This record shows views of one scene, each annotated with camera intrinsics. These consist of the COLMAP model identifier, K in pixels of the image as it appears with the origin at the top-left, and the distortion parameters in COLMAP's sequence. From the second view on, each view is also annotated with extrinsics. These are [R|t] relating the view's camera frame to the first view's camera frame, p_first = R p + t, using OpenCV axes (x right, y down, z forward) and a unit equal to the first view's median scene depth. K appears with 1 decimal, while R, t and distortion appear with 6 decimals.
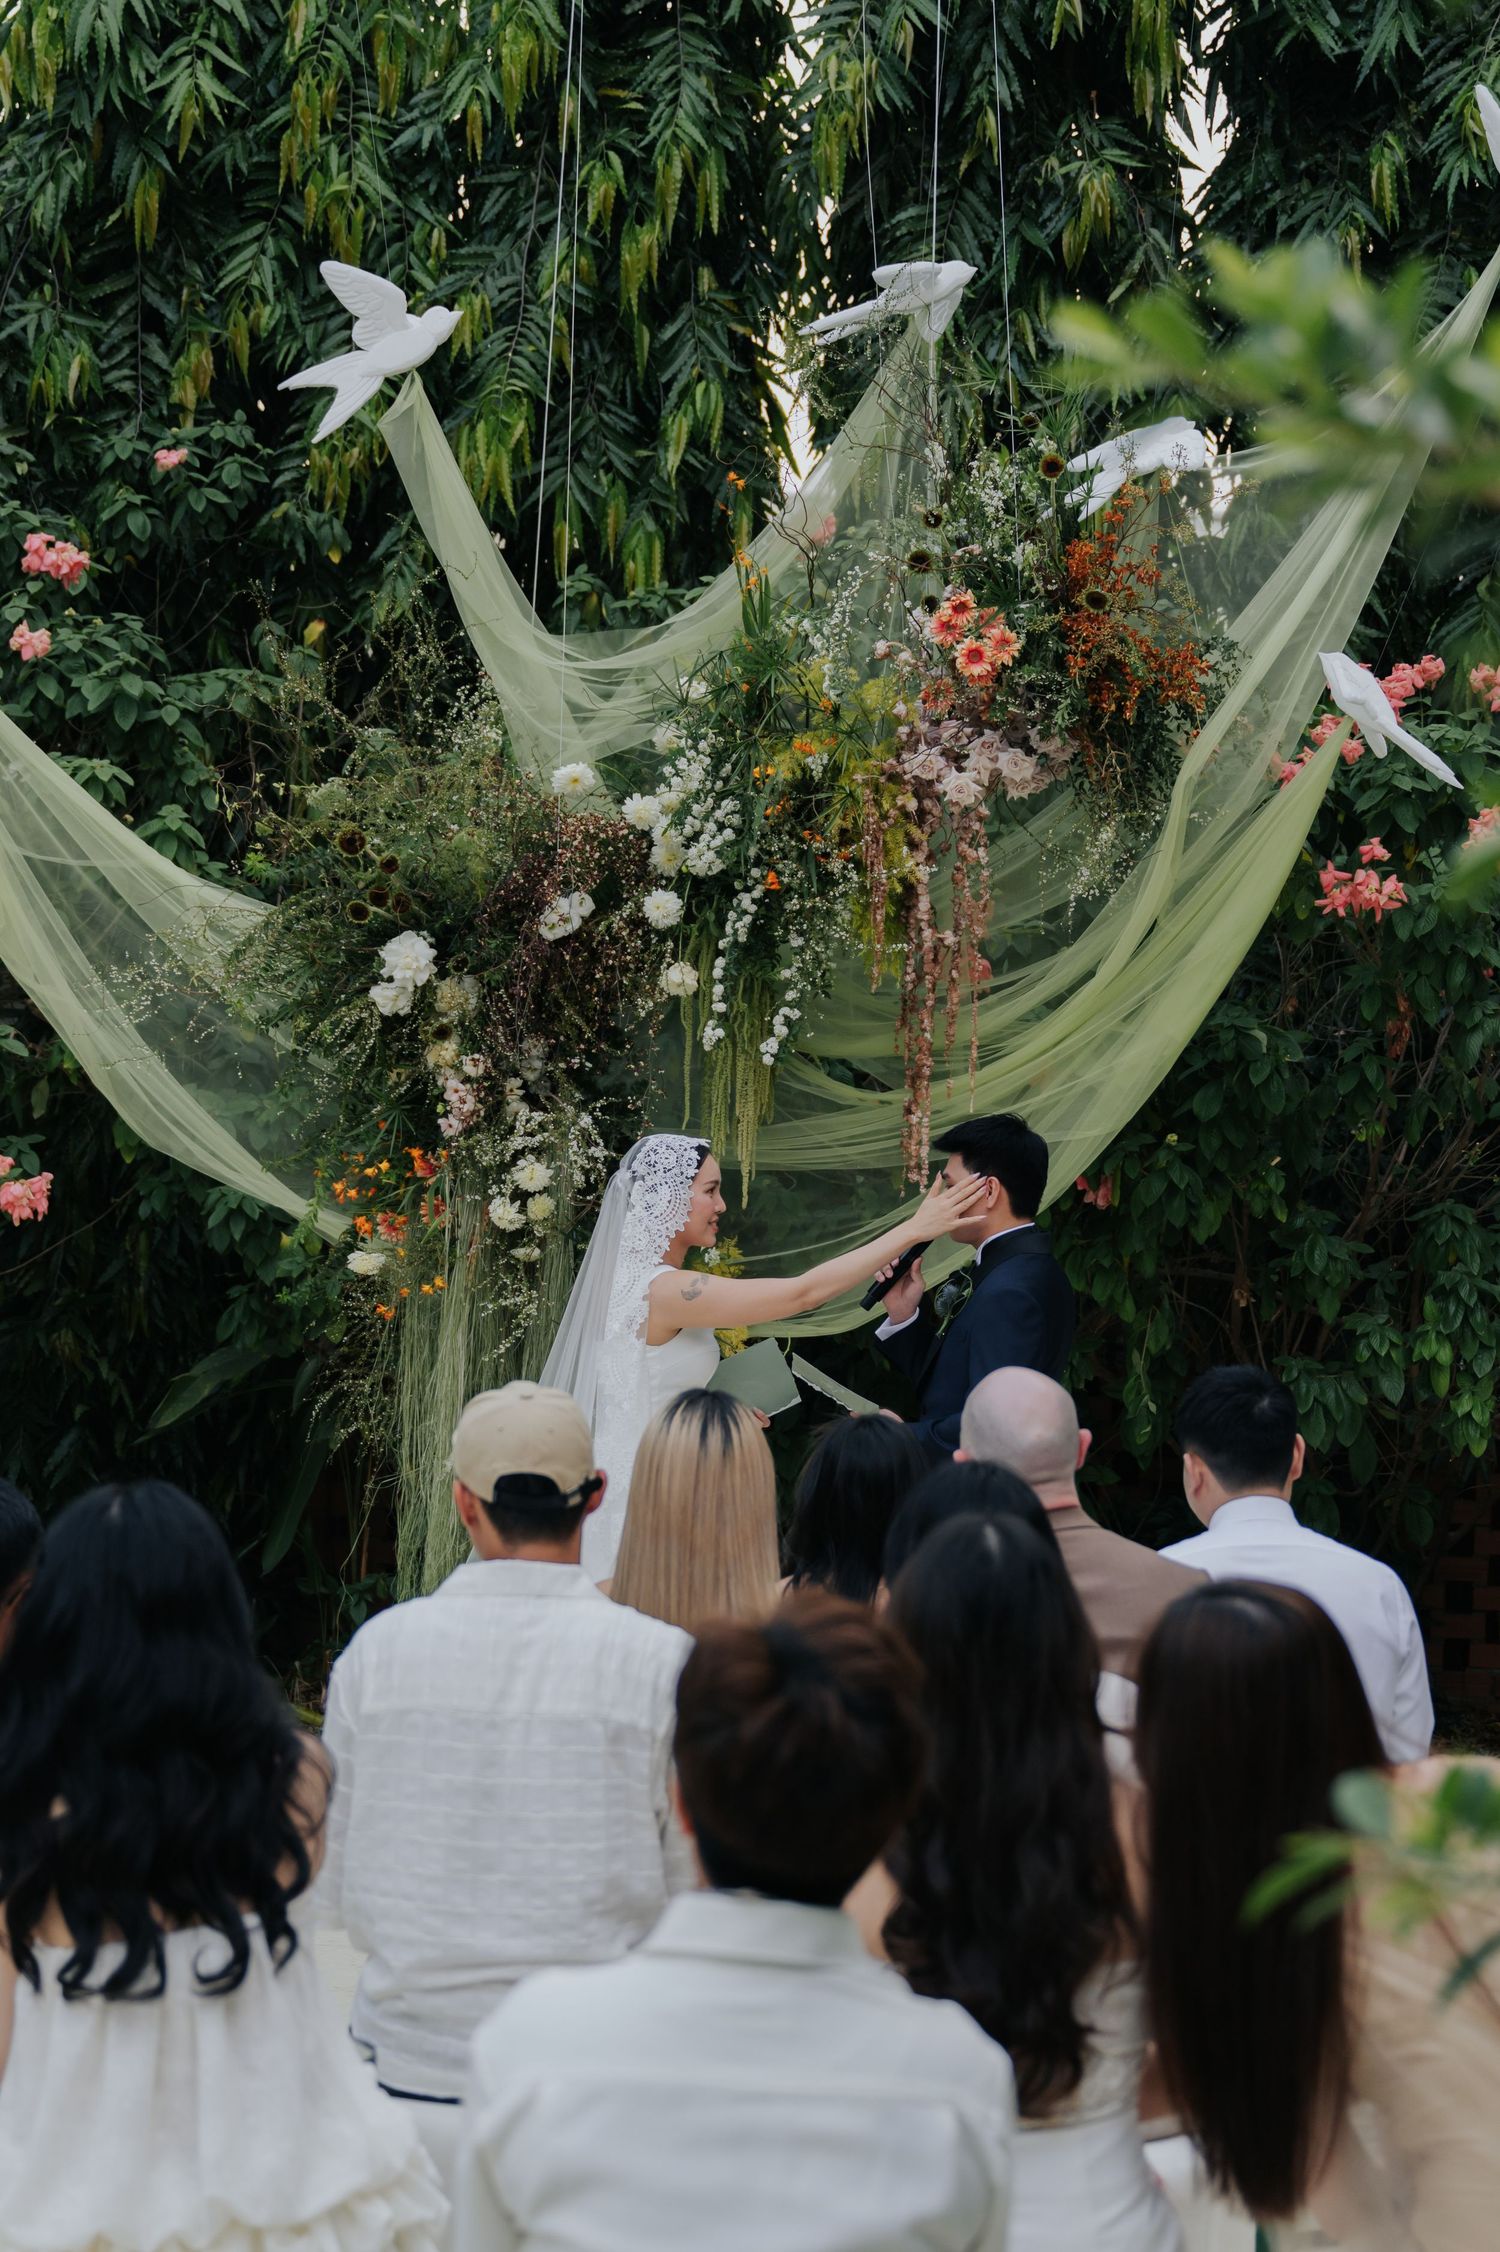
lens RADIAL K [[4505.9, 0, 750.0], [0, 4505.9, 1126.0], [0, 0, 1]] dist [0.050442, 0.097892]
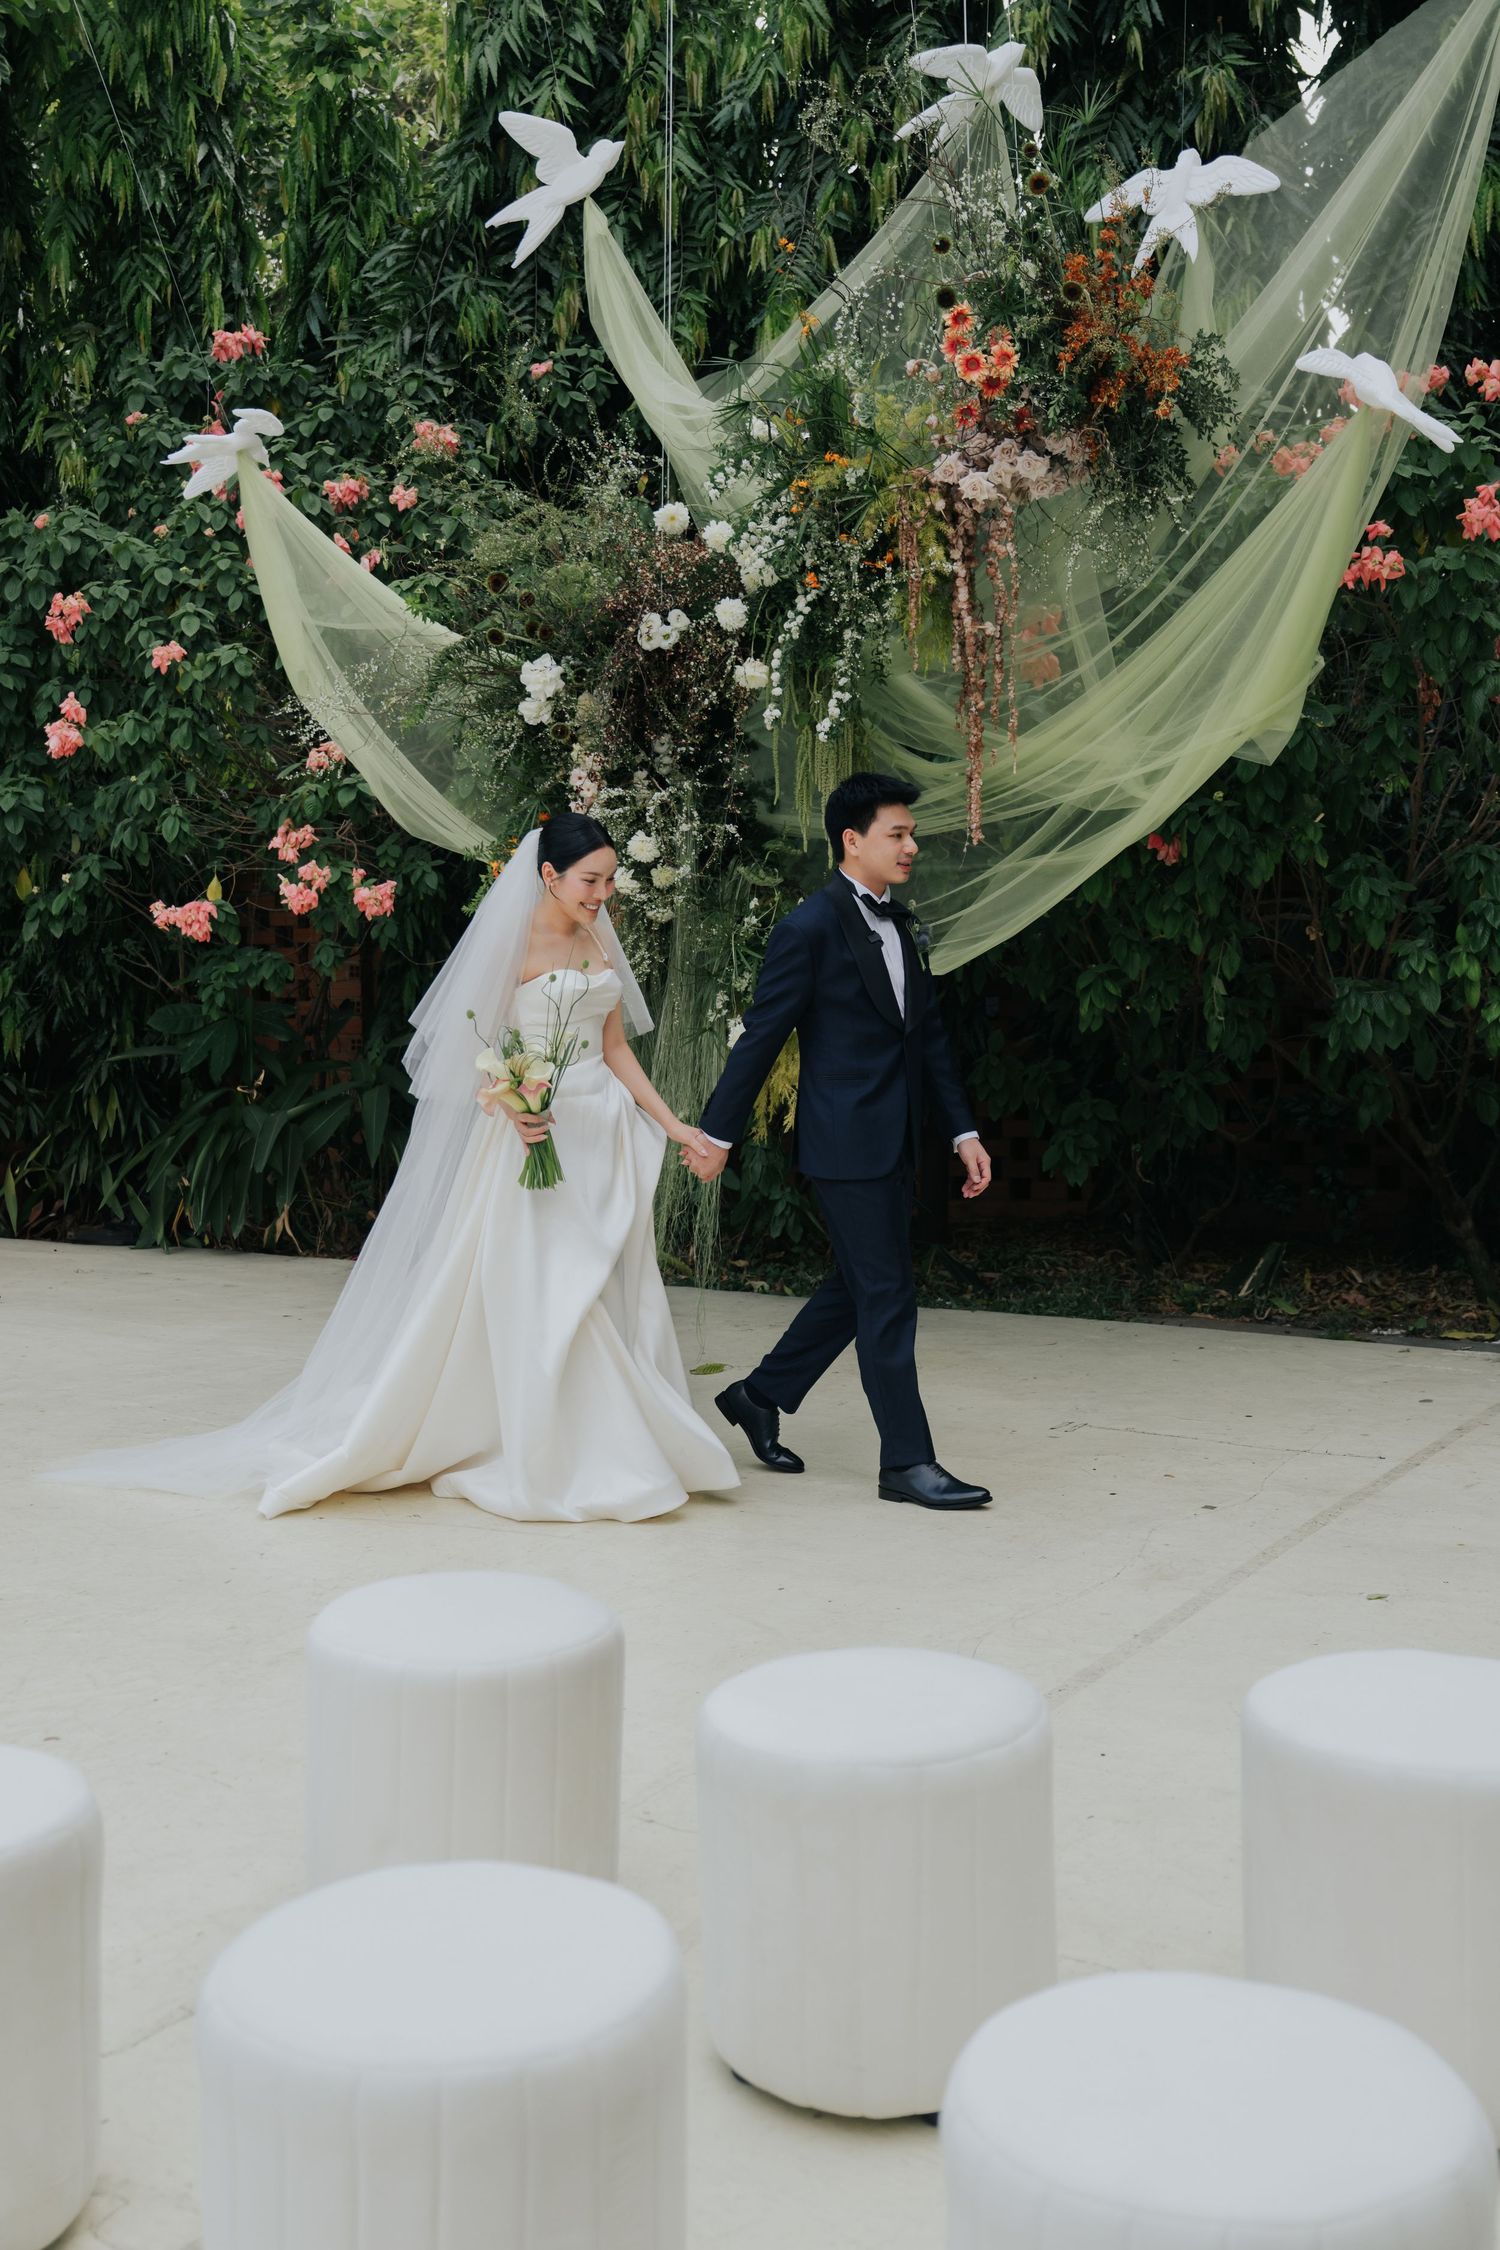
lens RADIAL K [[2289.8, 0, 750.0], [0, 2289.8, 1125.0], [0, 0, 1]] dist [0.000680, 0.009964]
pose [[0.971407, -0.025754, -0.236020, 0.118477], [0.047572, 0.995052, 0.087220, 0.031546], [0.232606, -0.095955, 0.967826, 0.387804]]
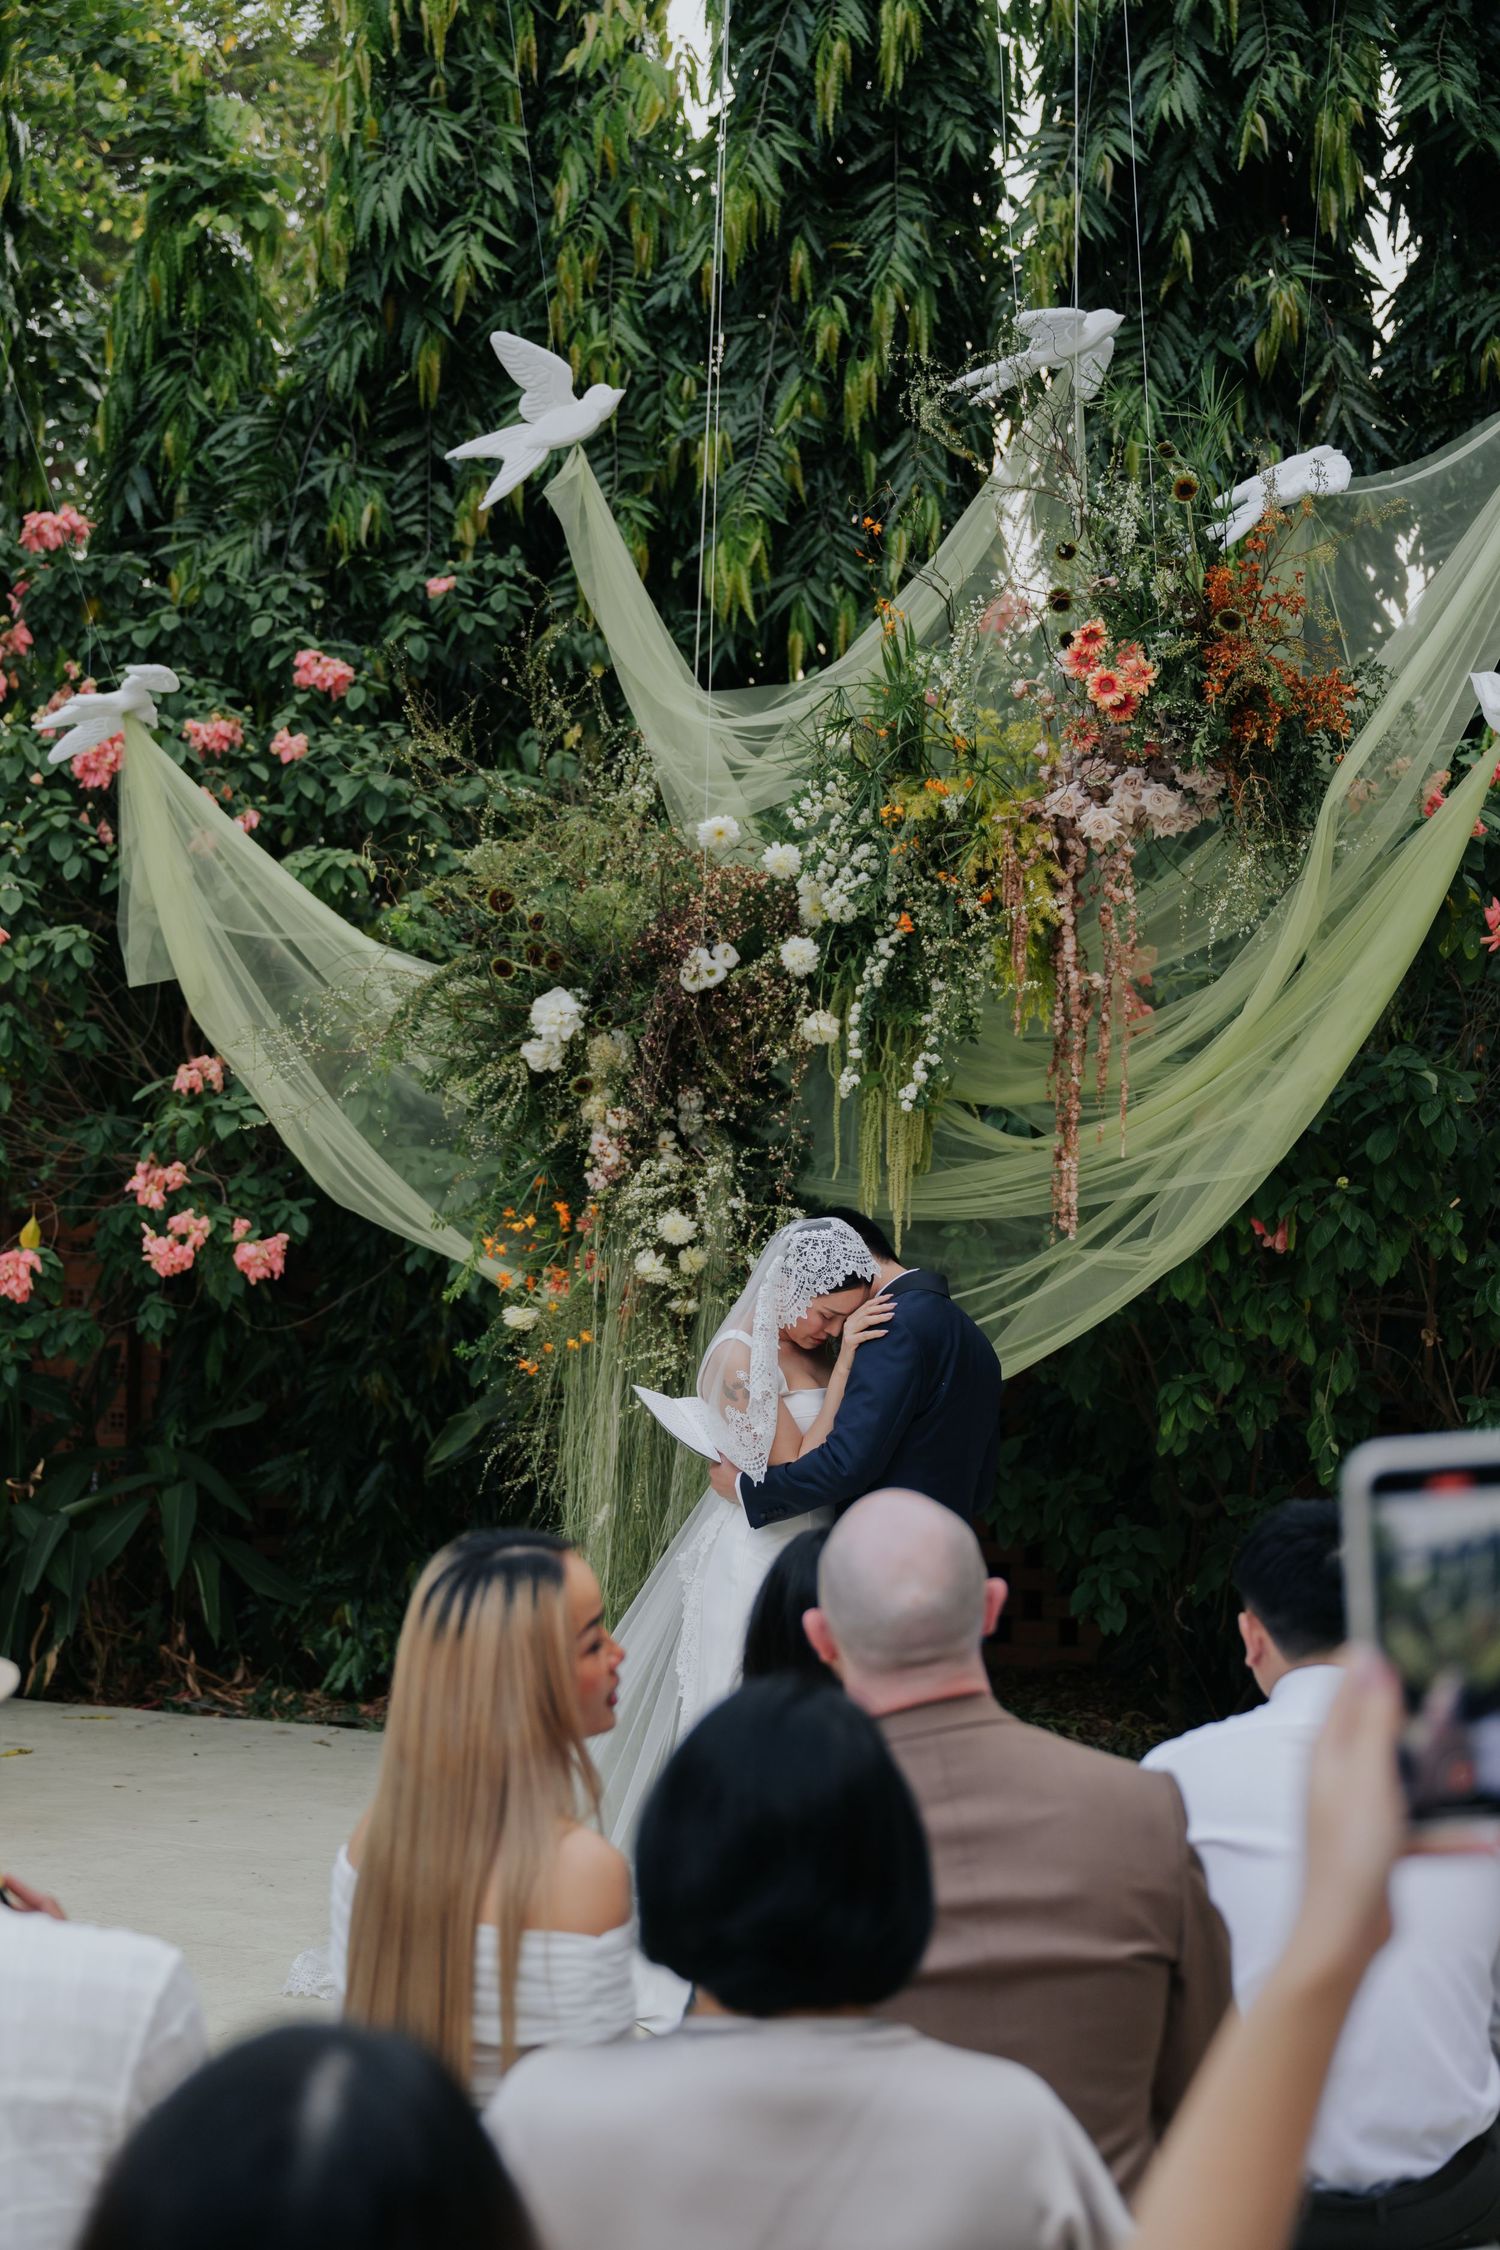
lens RADIAL K [[3209.9, 0, 755.5], [0, 3209.9, 1180.9], [0, 0, 1]] dist [-0.007443, -0.037813]
pose [[0.991478, -0.017329, -0.129119, 0.058385], [0.016712, 0.999843, -0.005859, 0.004812], [0.129200, 0.003651, 0.991612, 0.287802]]
